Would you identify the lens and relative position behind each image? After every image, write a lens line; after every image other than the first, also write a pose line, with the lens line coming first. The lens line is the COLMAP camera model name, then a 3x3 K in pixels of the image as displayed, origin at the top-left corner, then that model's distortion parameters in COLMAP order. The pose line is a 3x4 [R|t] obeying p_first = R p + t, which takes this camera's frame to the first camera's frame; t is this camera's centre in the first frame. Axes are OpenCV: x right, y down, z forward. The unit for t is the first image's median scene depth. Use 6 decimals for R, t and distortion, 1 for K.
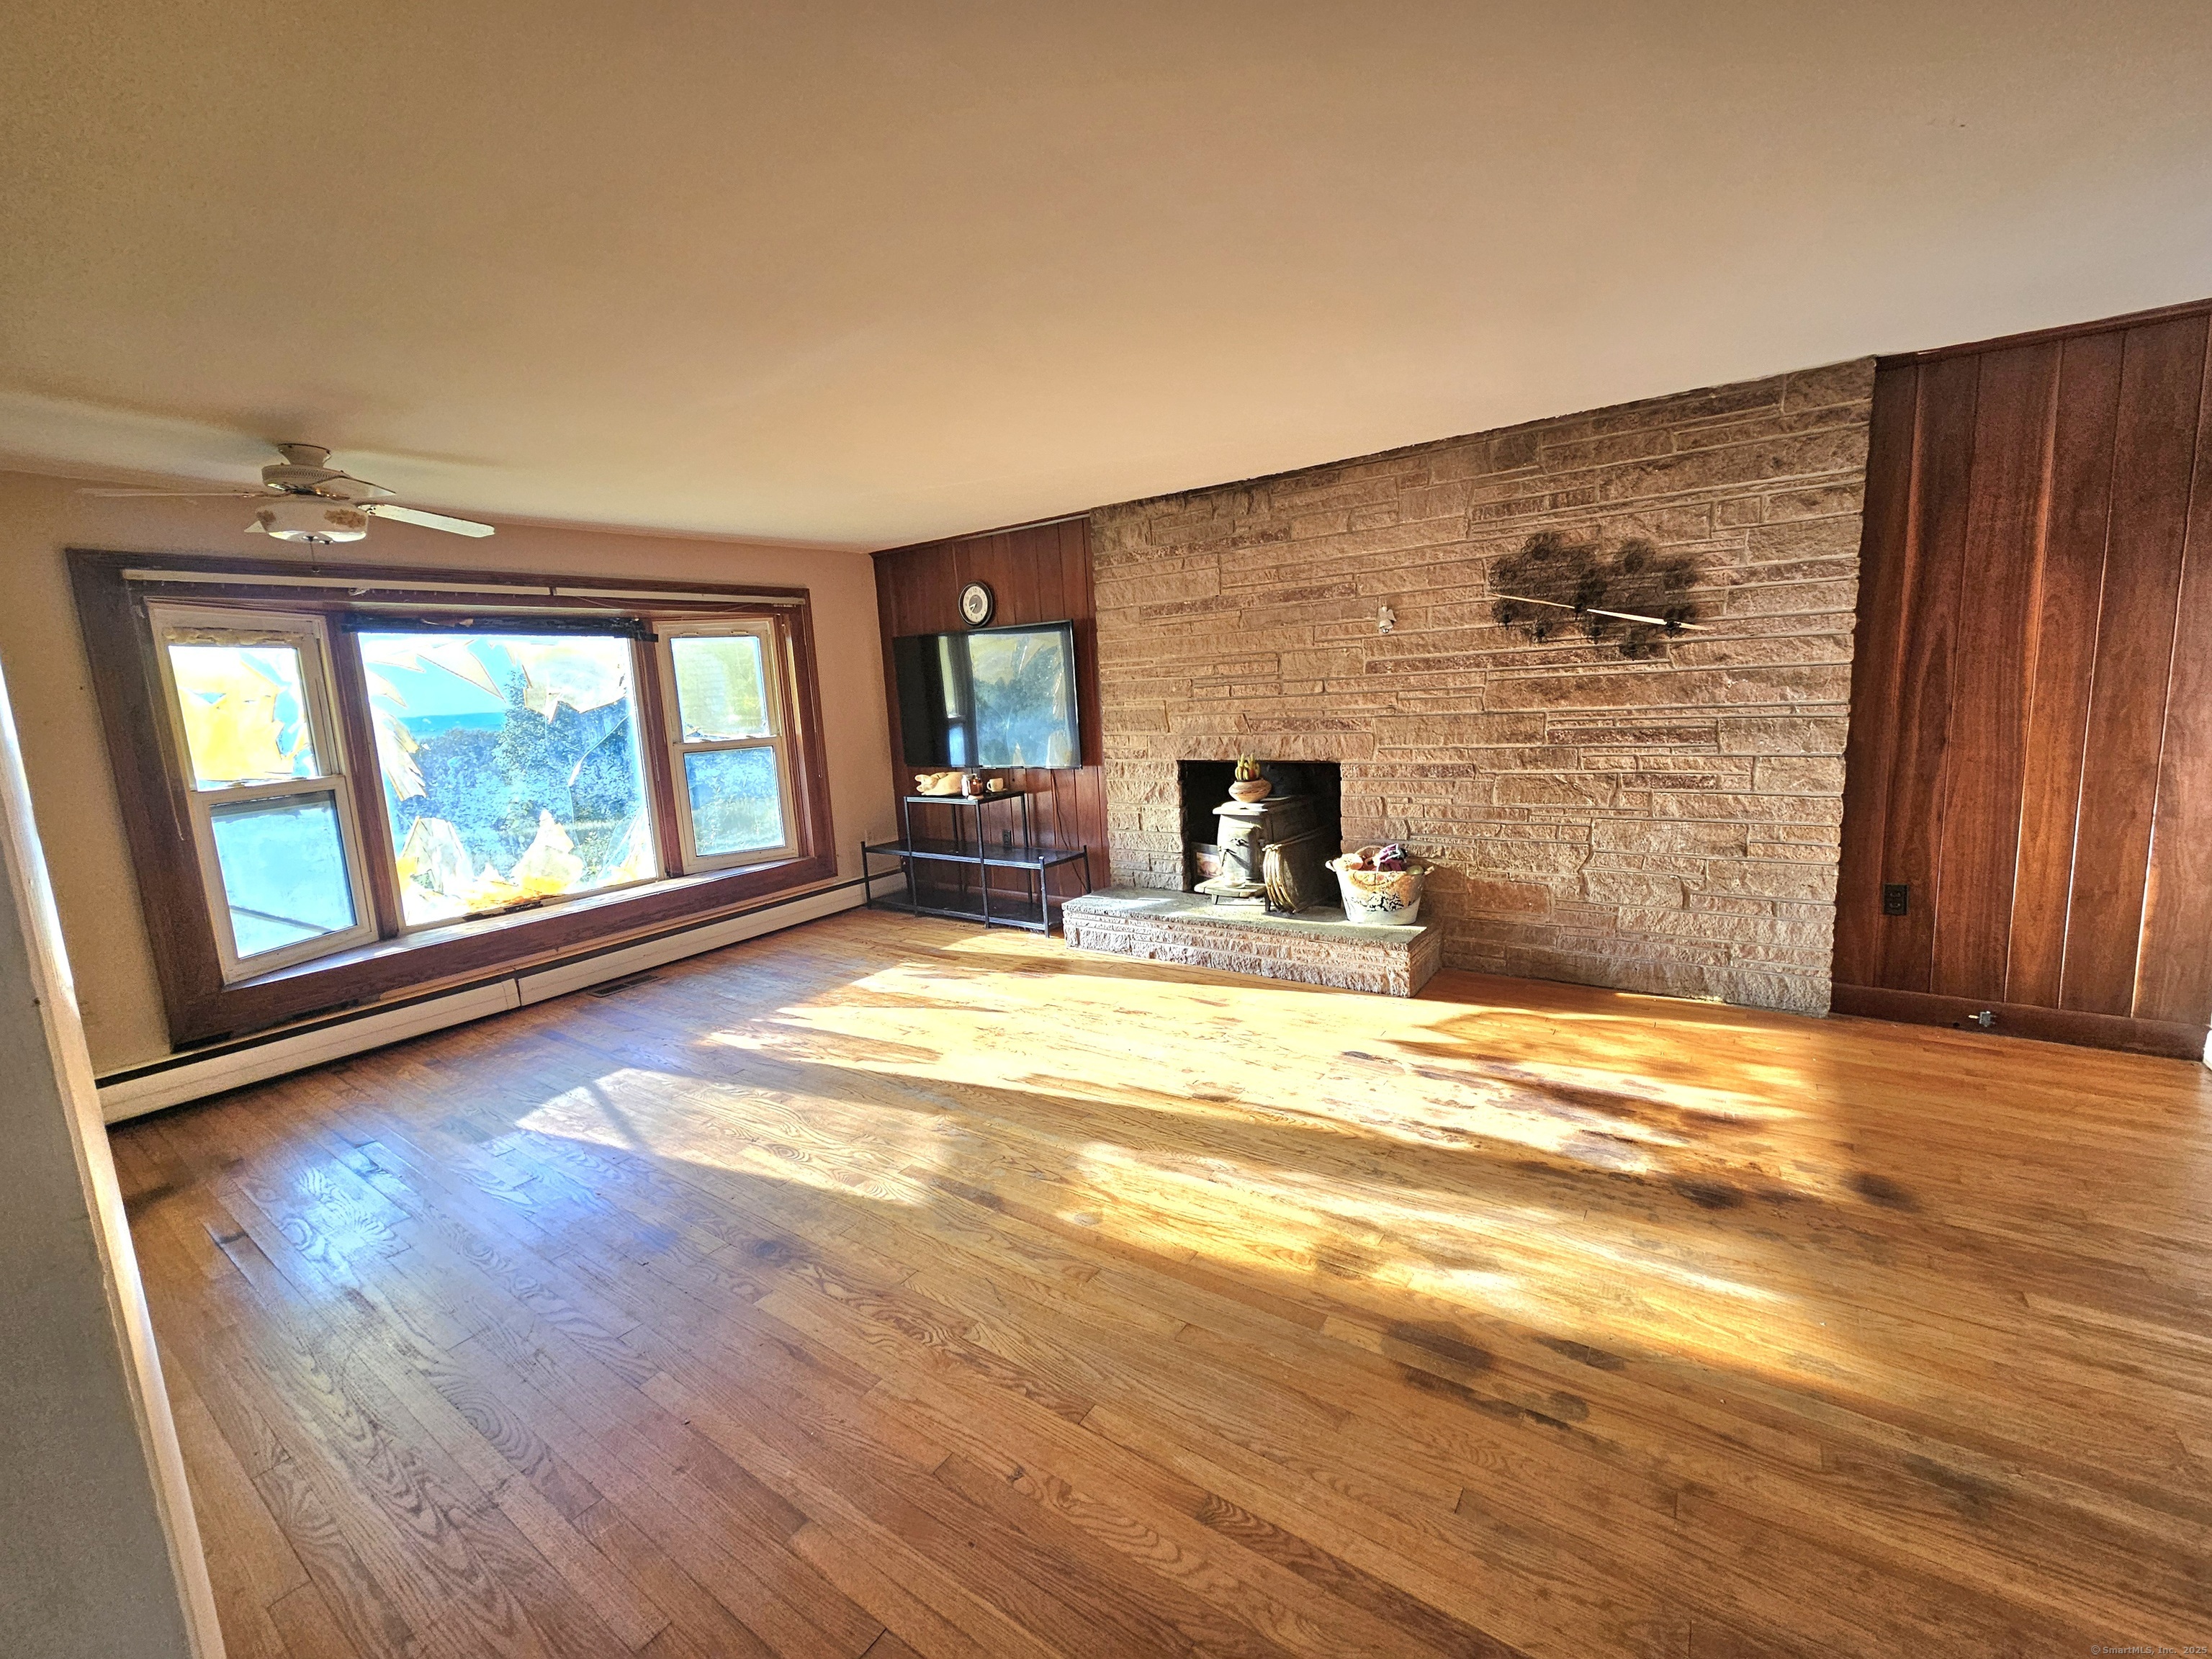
lens RADIAL K [[905.2, 0, 1103.1], [0, 905.2, 823.2], [0, 0, 1]] dist [0.001755, 0.000029]
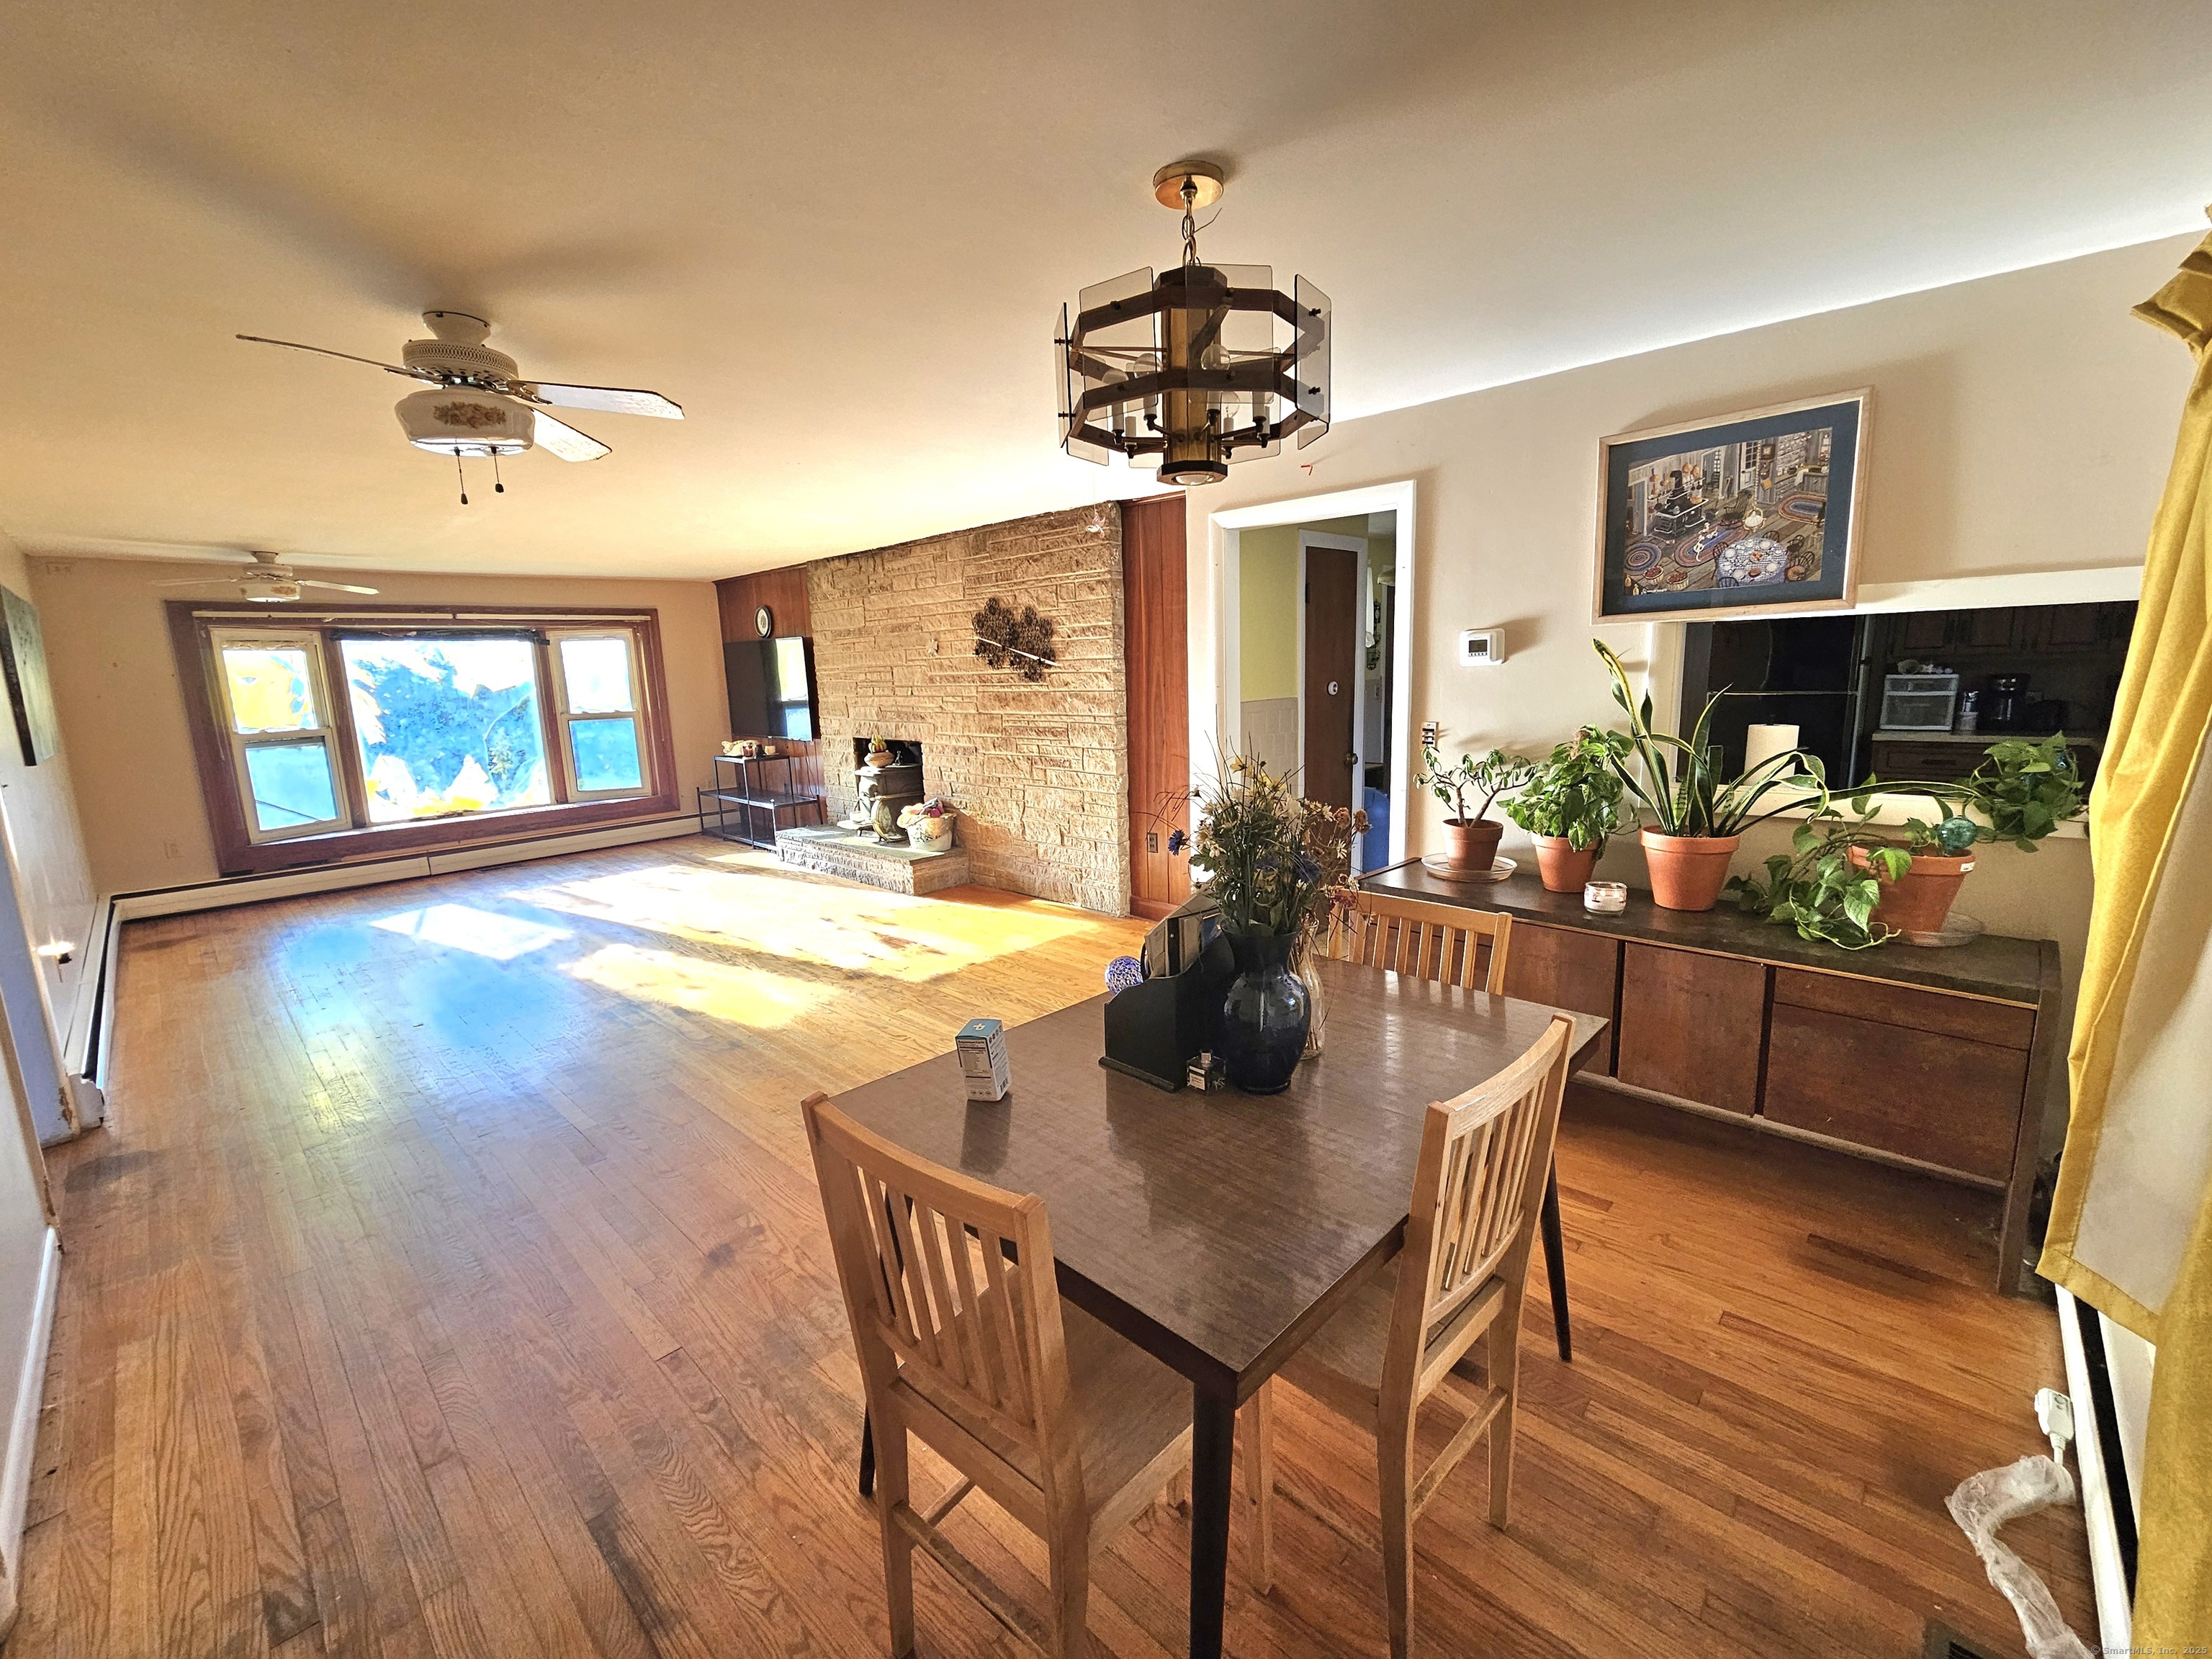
lens RADIAL K [[904.6, 0, 1106.0], [0, 904.6, 829.5], [0, 0, 1]] dist [-0.001120, 0.000136]
pose [[0.989066, 0.051699, -0.138113, 0.792000], [-0.047081, 0.998224, 0.036500, 0.006557], [0.139755, -0.029599, 0.989744, -0.439355]]
